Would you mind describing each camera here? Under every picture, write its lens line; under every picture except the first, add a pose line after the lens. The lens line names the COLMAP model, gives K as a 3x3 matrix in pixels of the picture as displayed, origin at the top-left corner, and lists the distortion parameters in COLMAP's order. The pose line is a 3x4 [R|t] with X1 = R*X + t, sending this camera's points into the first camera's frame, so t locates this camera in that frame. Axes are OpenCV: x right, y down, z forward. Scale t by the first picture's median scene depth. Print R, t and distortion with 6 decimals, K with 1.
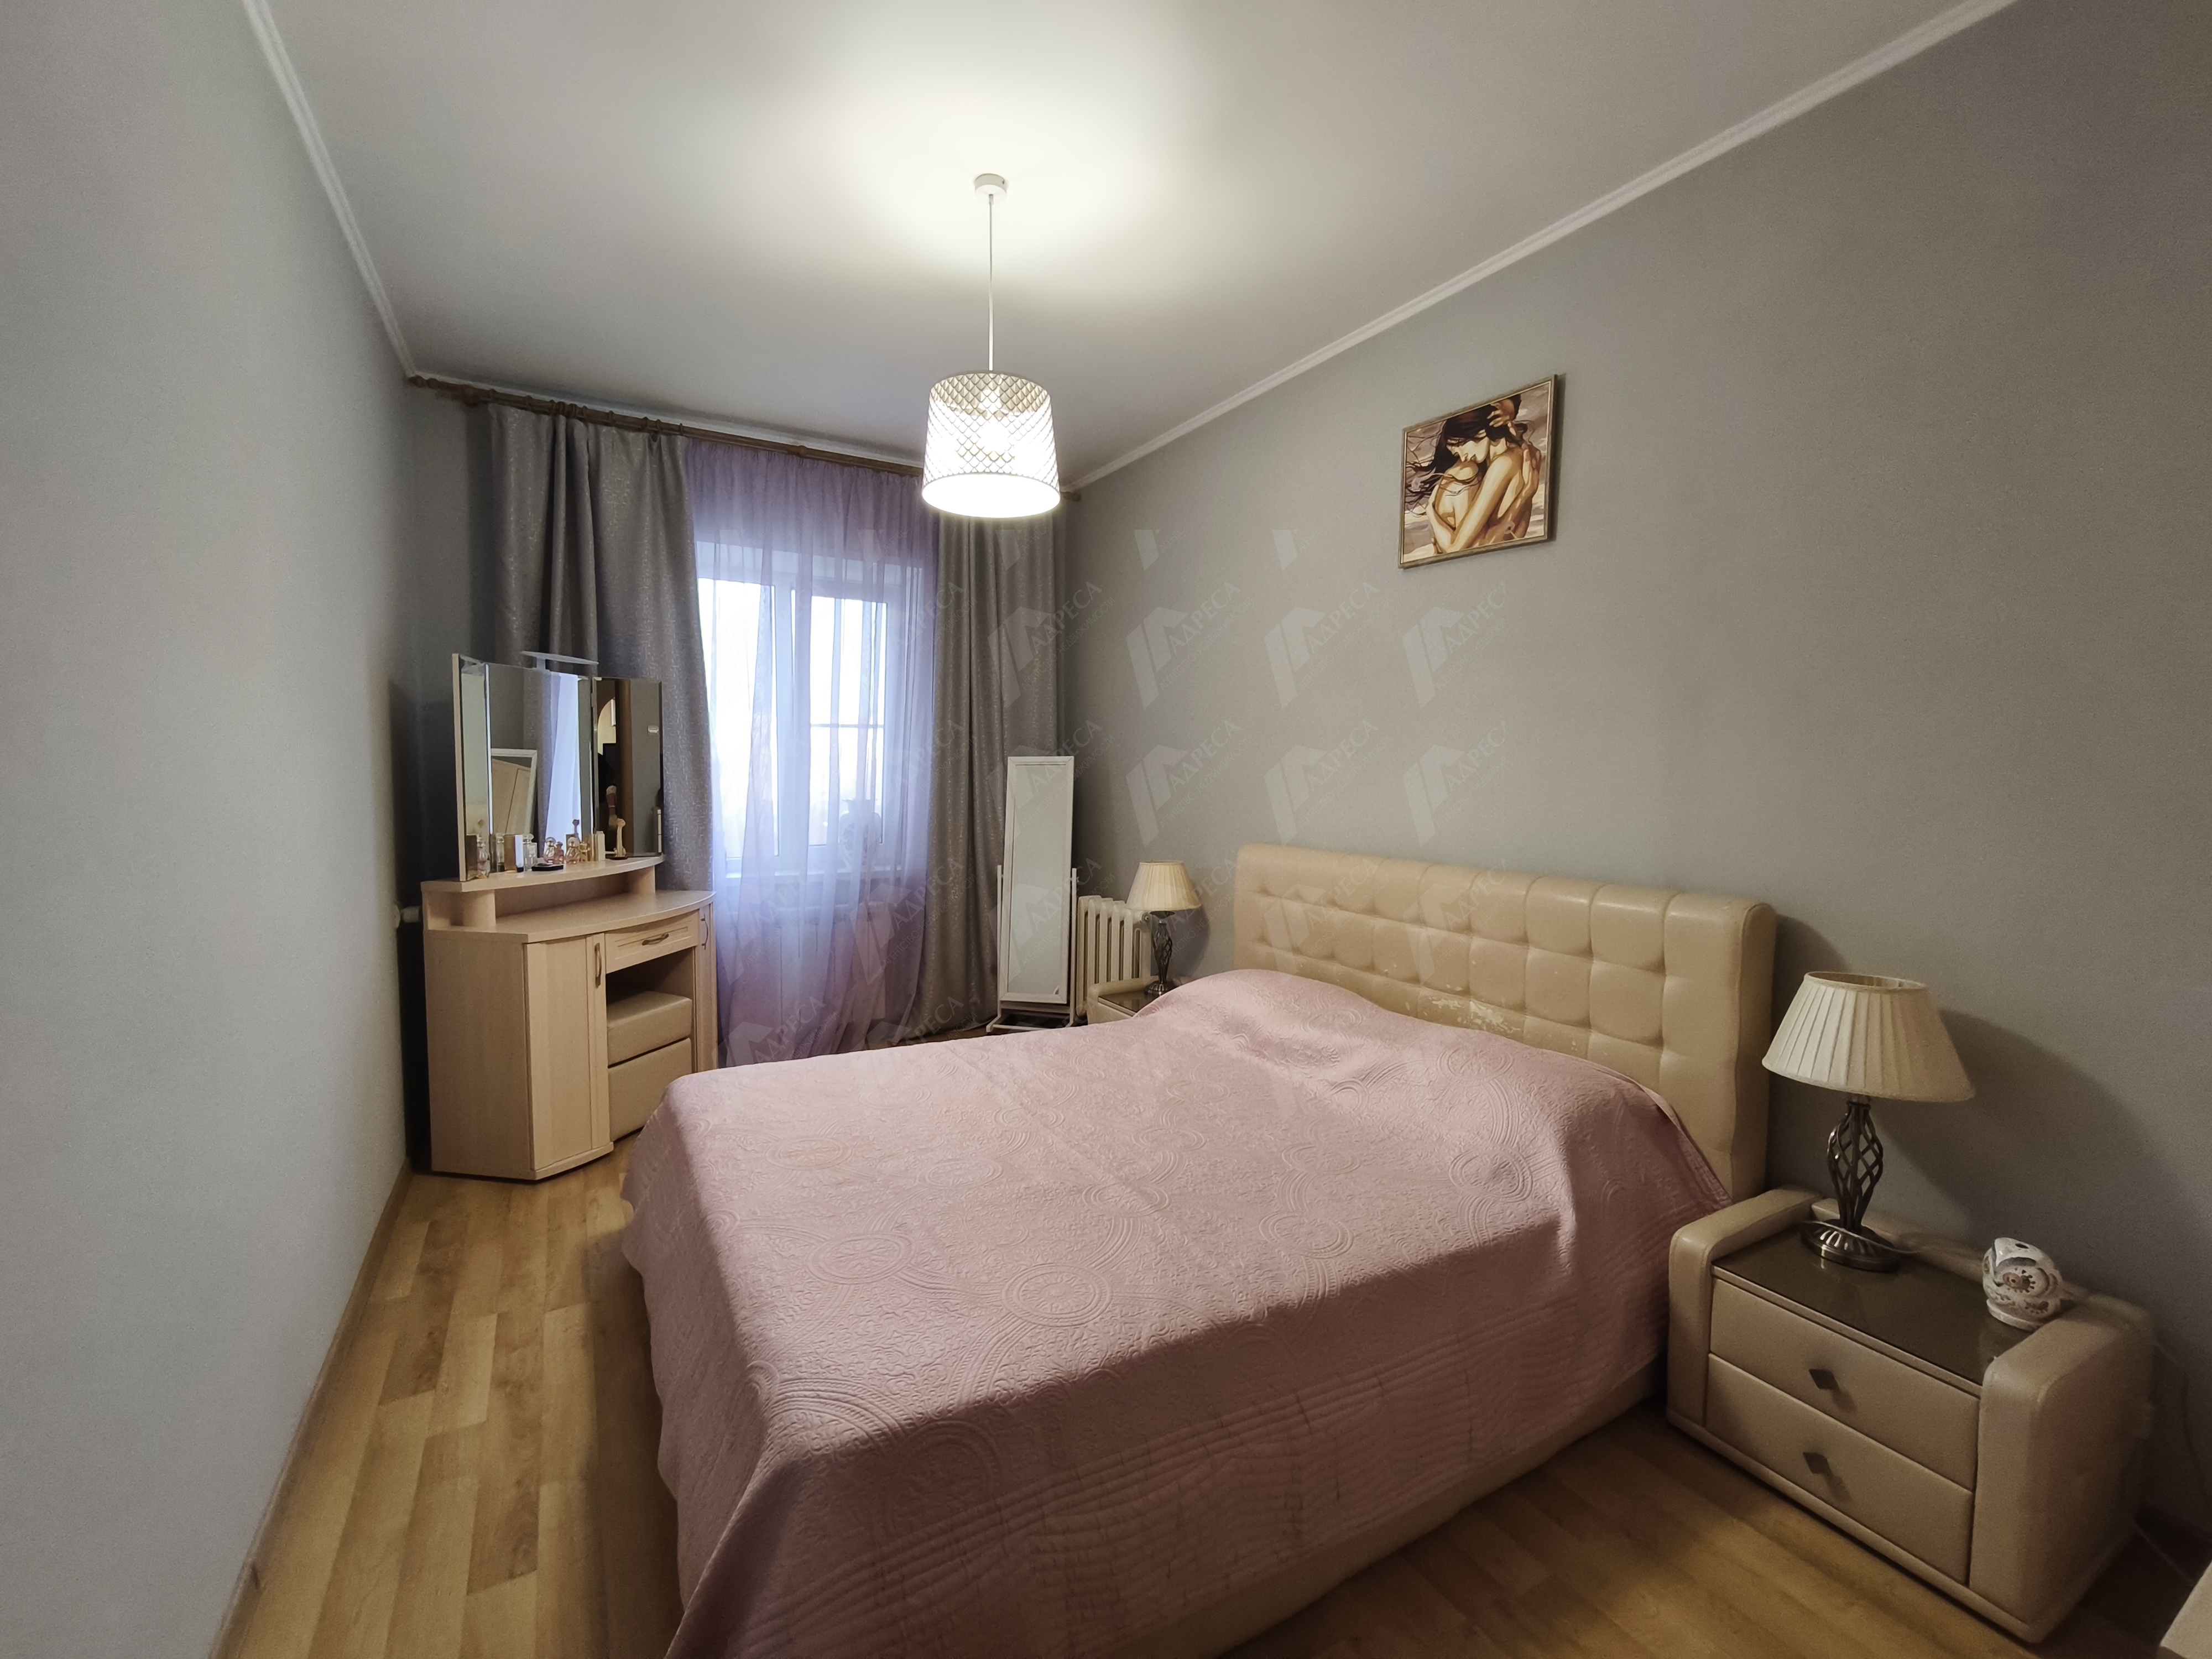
lens RADIAL K [[931.5, 0, 1108.6], [0, 931.5, 826.9], [0, 0, 1]] dist [0.000528, -0.001492]
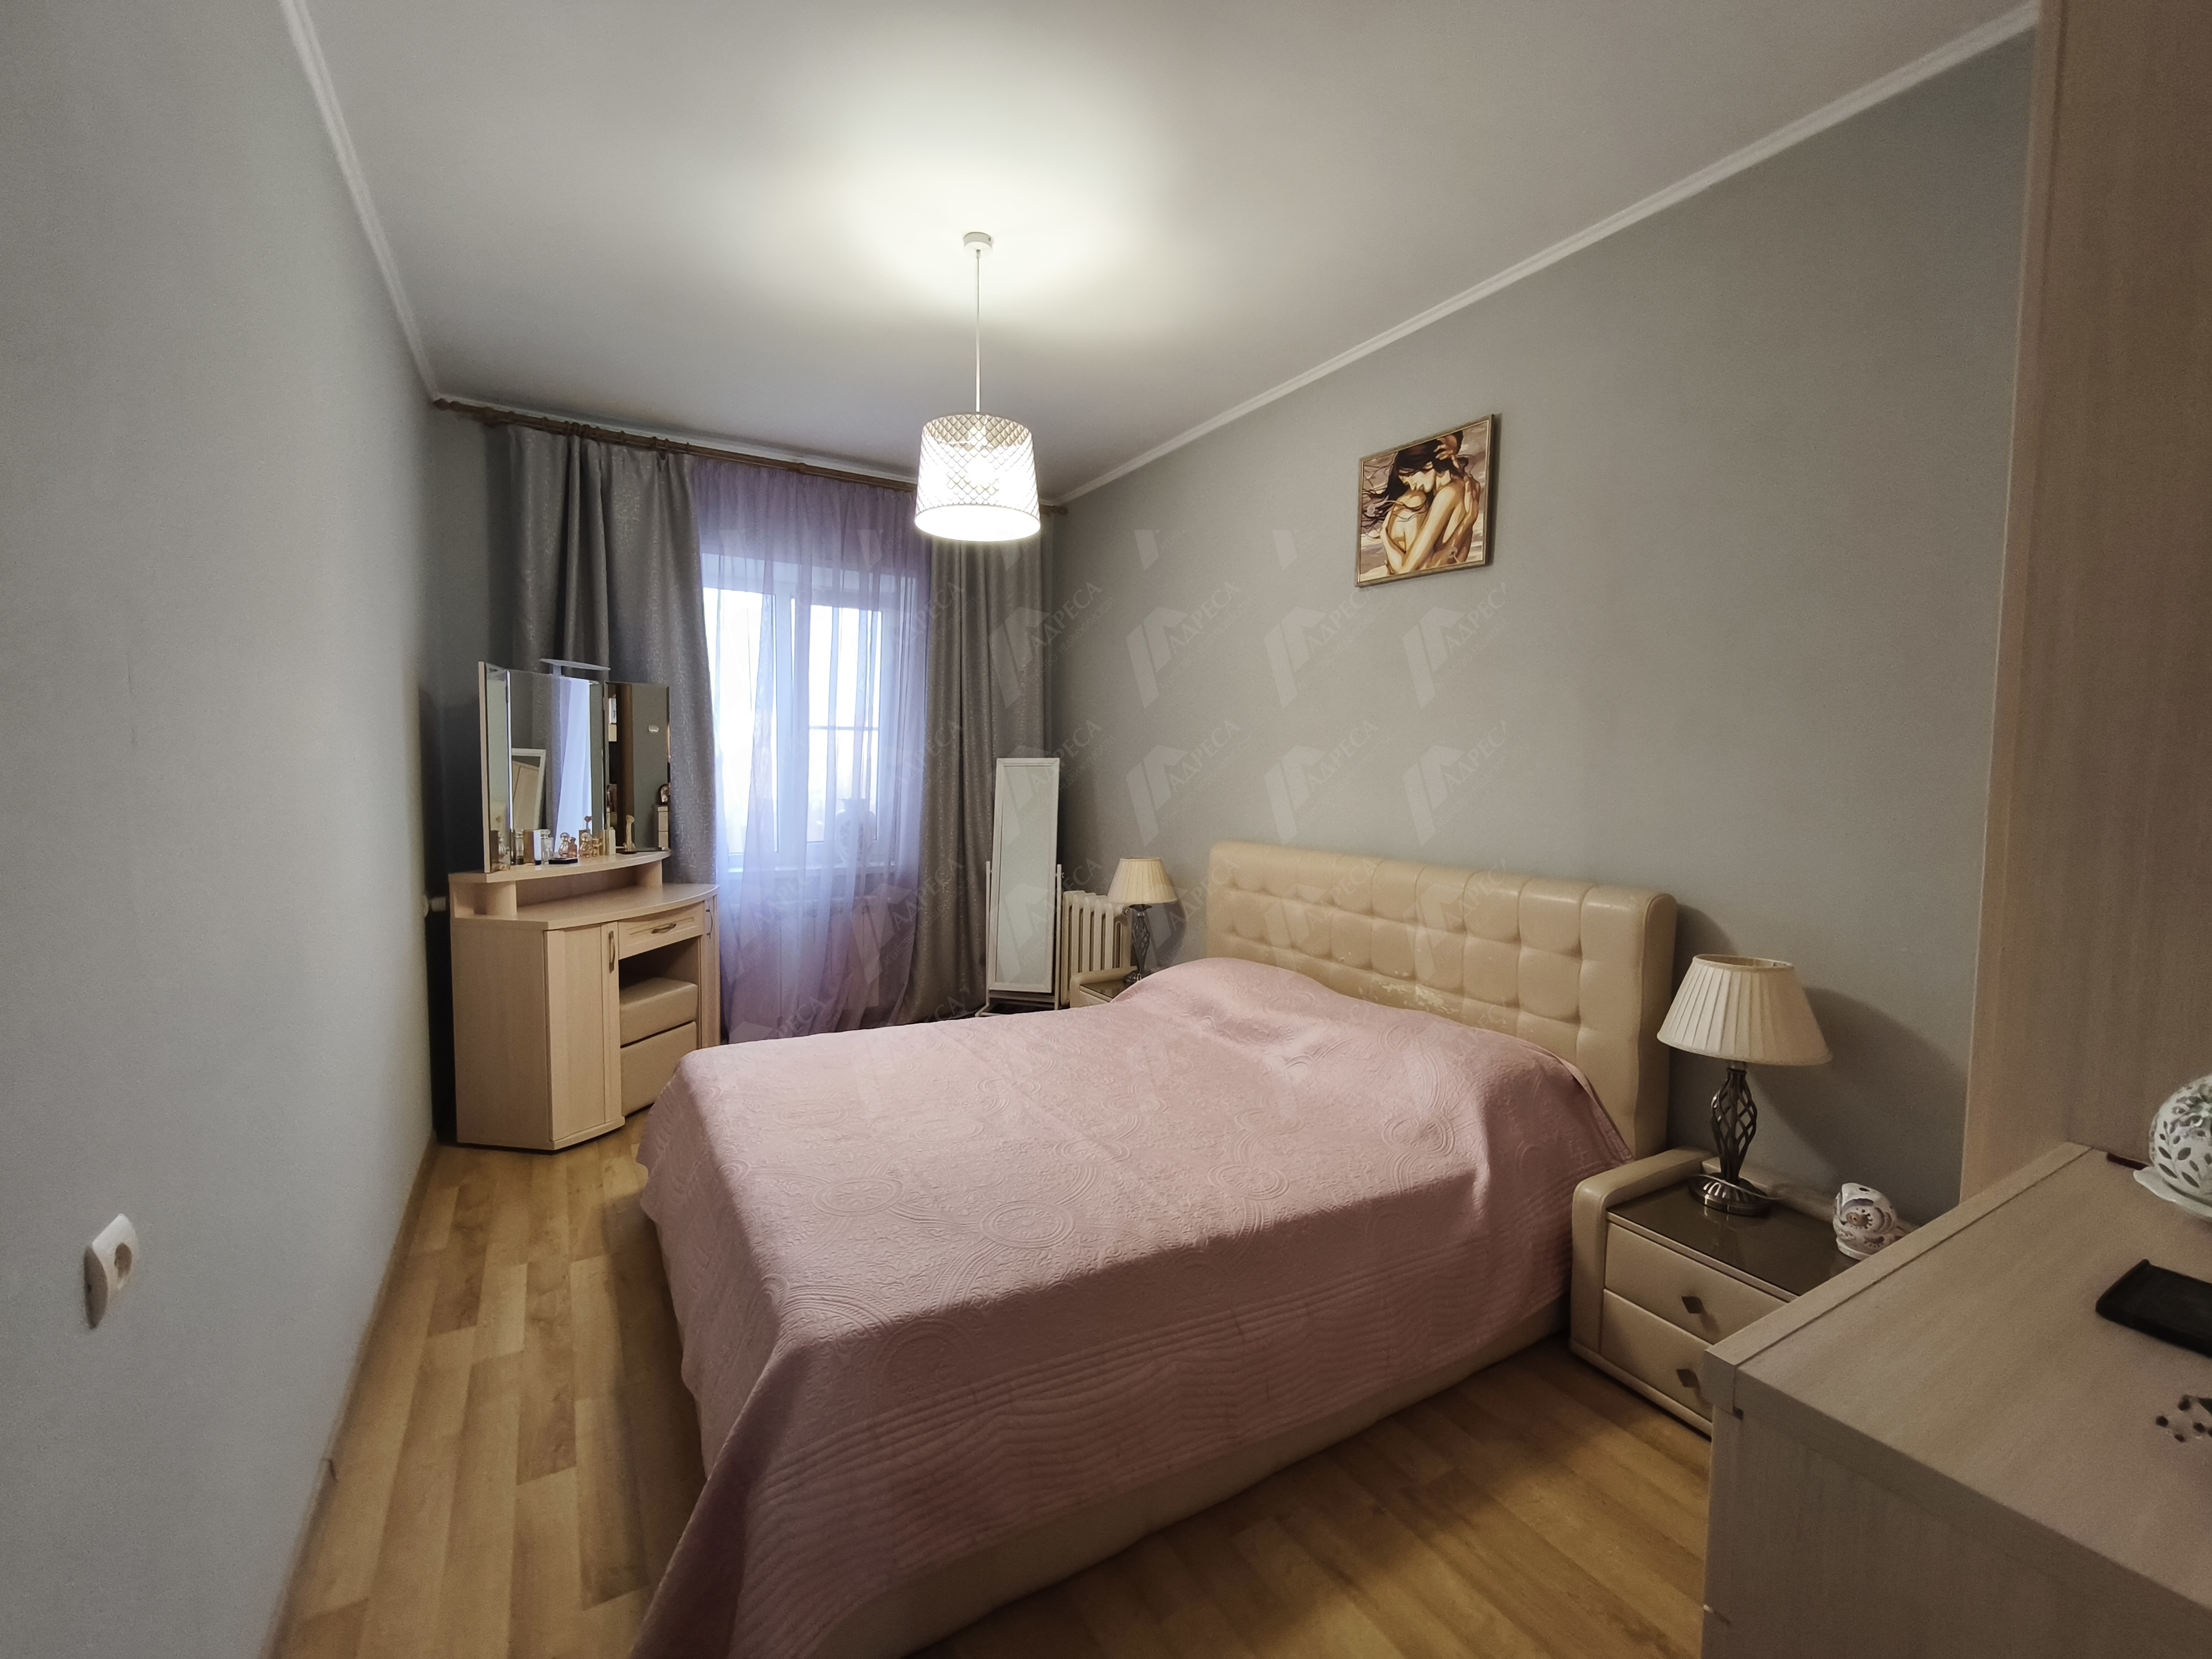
lens RADIAL K [[931.5, 0, 1108.2], [0, 931.5, 828.2], [0, 0, 1]] dist [0.000528, -0.001492]
pose [[0.999977, 0.003858, 0.005568, 0.021335], [-0.003870, 0.999991, 0.001975, 0.001858], [-0.005560, -0.001997, 0.999983, -0.092375]]
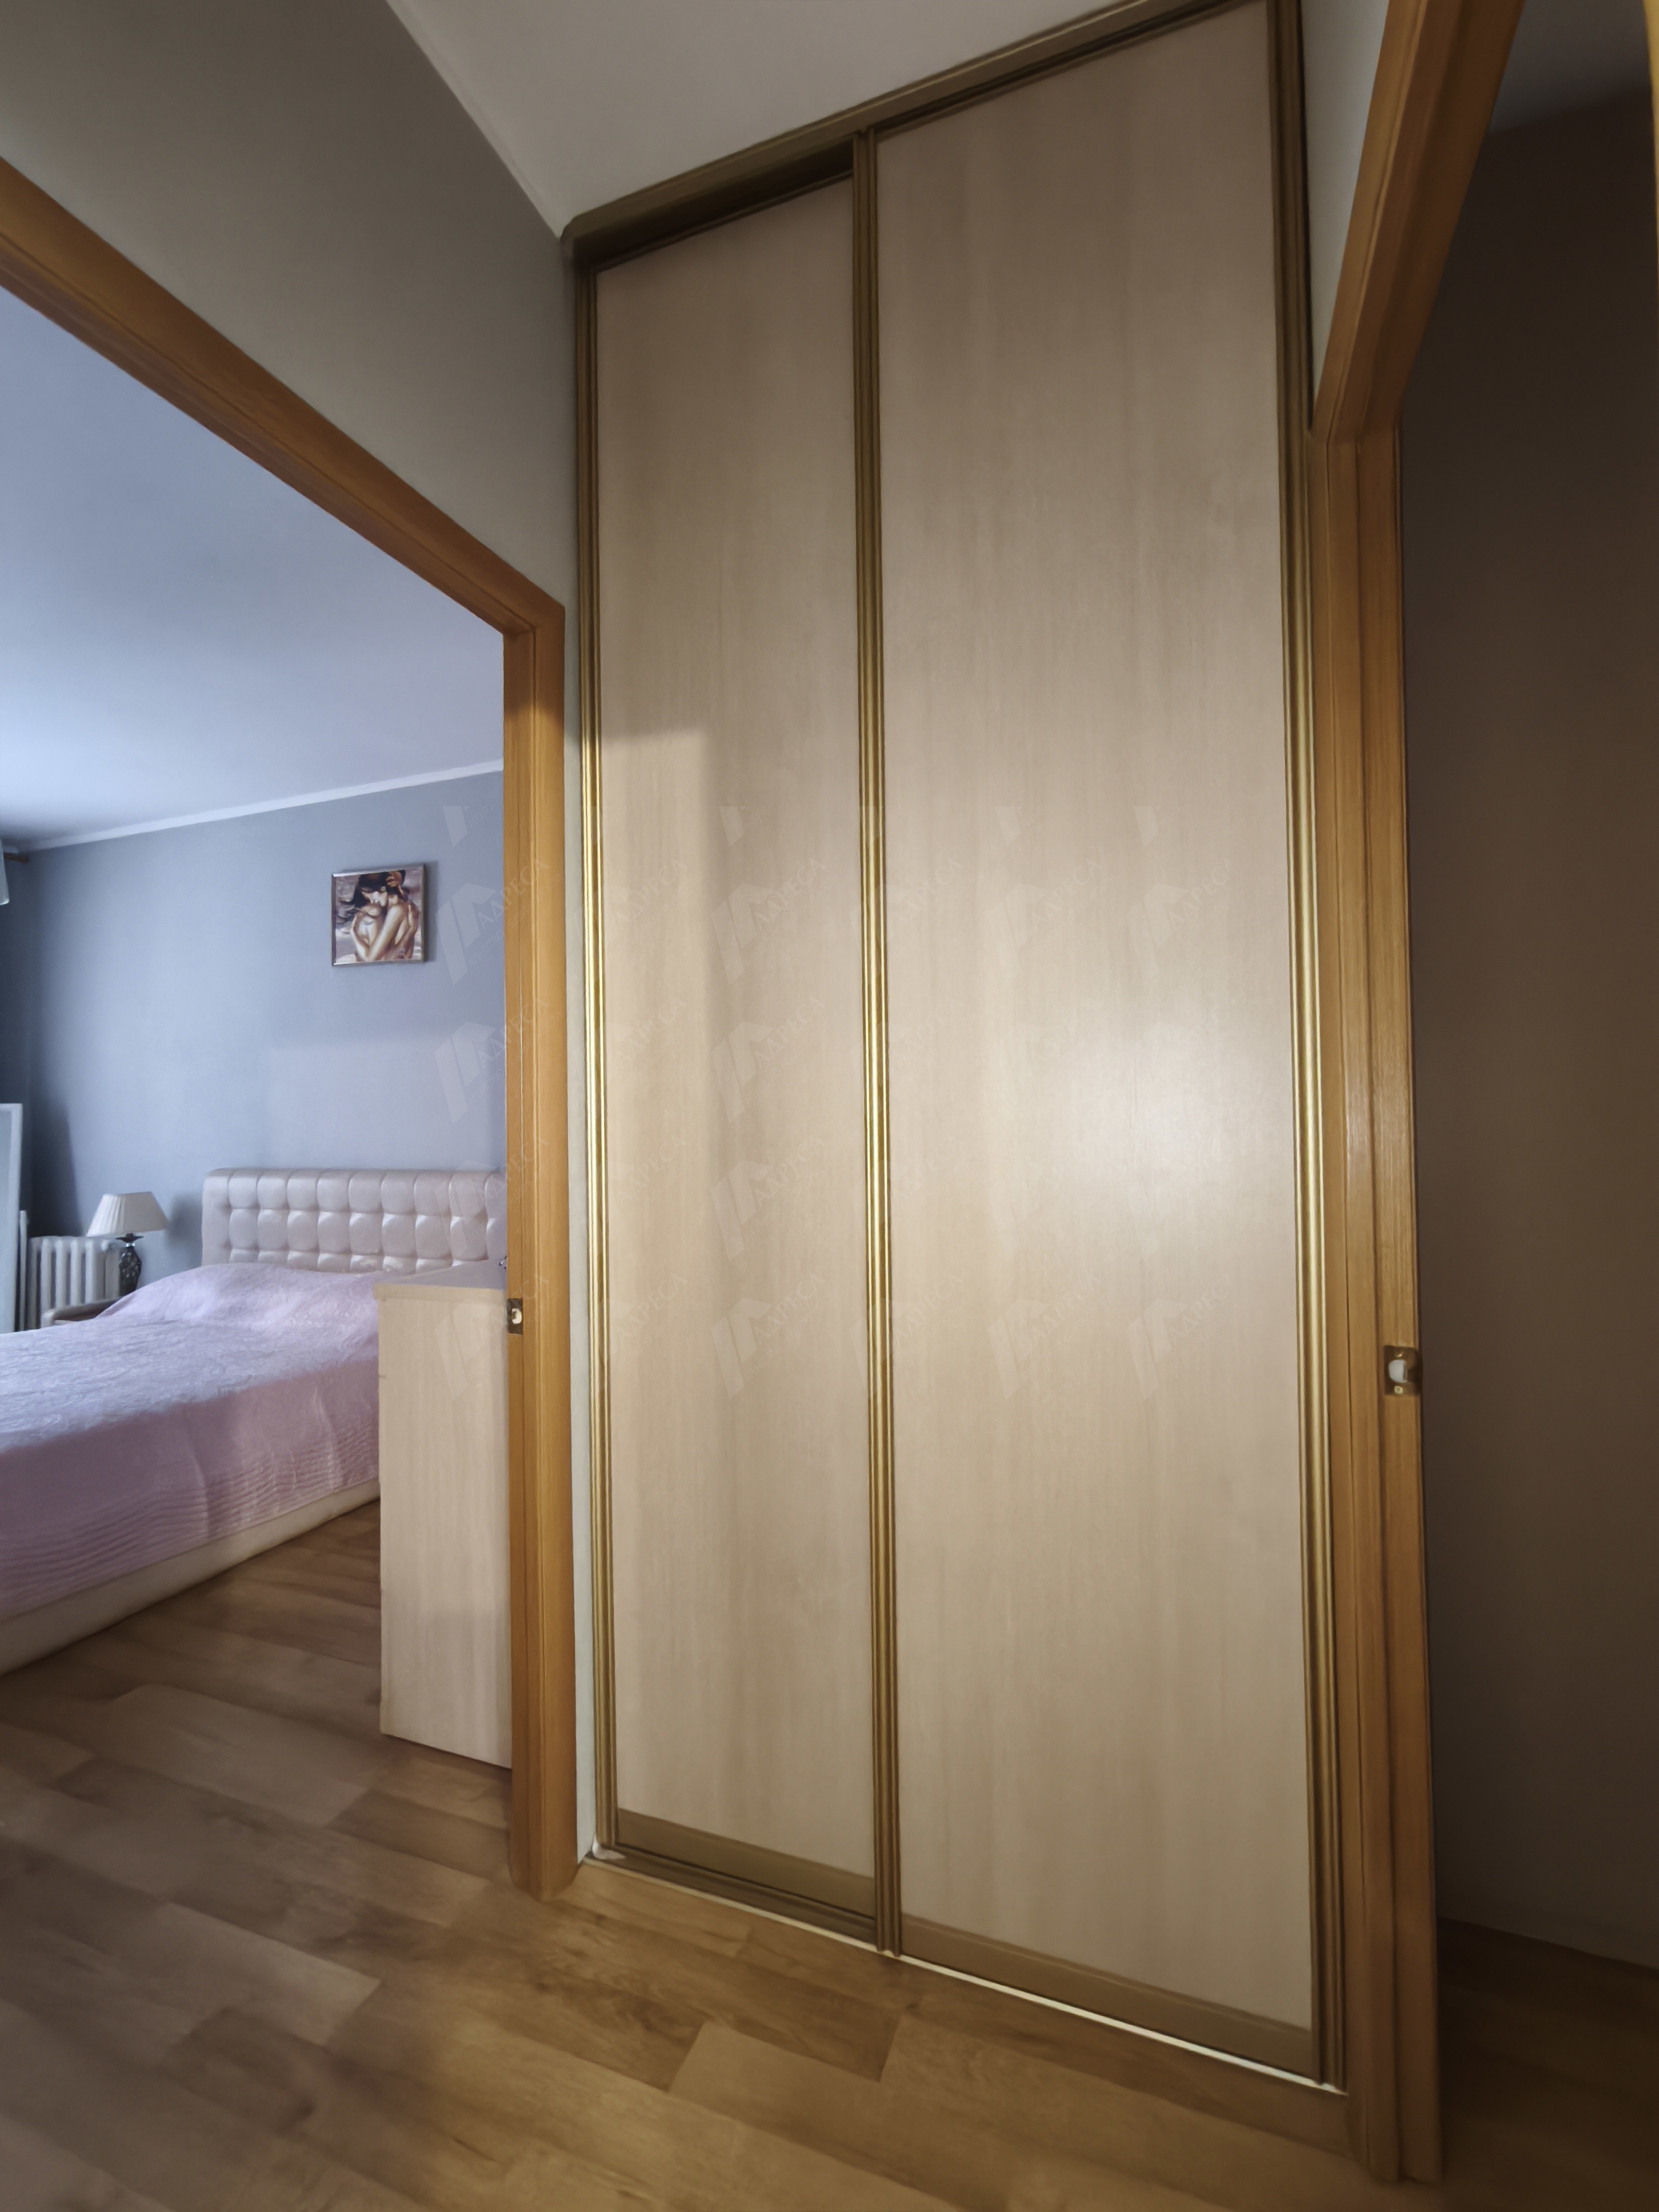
lens RADIAL K [[941.0, 0, 843.9], [0, 941.0, 1099.7], [0, 0, 1]] dist [0.023455, 0.000225]
pose [[0.777528, -0.000679, 0.628848, 0.005619], [0.060740, 0.995405, -0.074025, 0.093211], [-0.625908, 0.095753, 0.773996, -0.688175]]
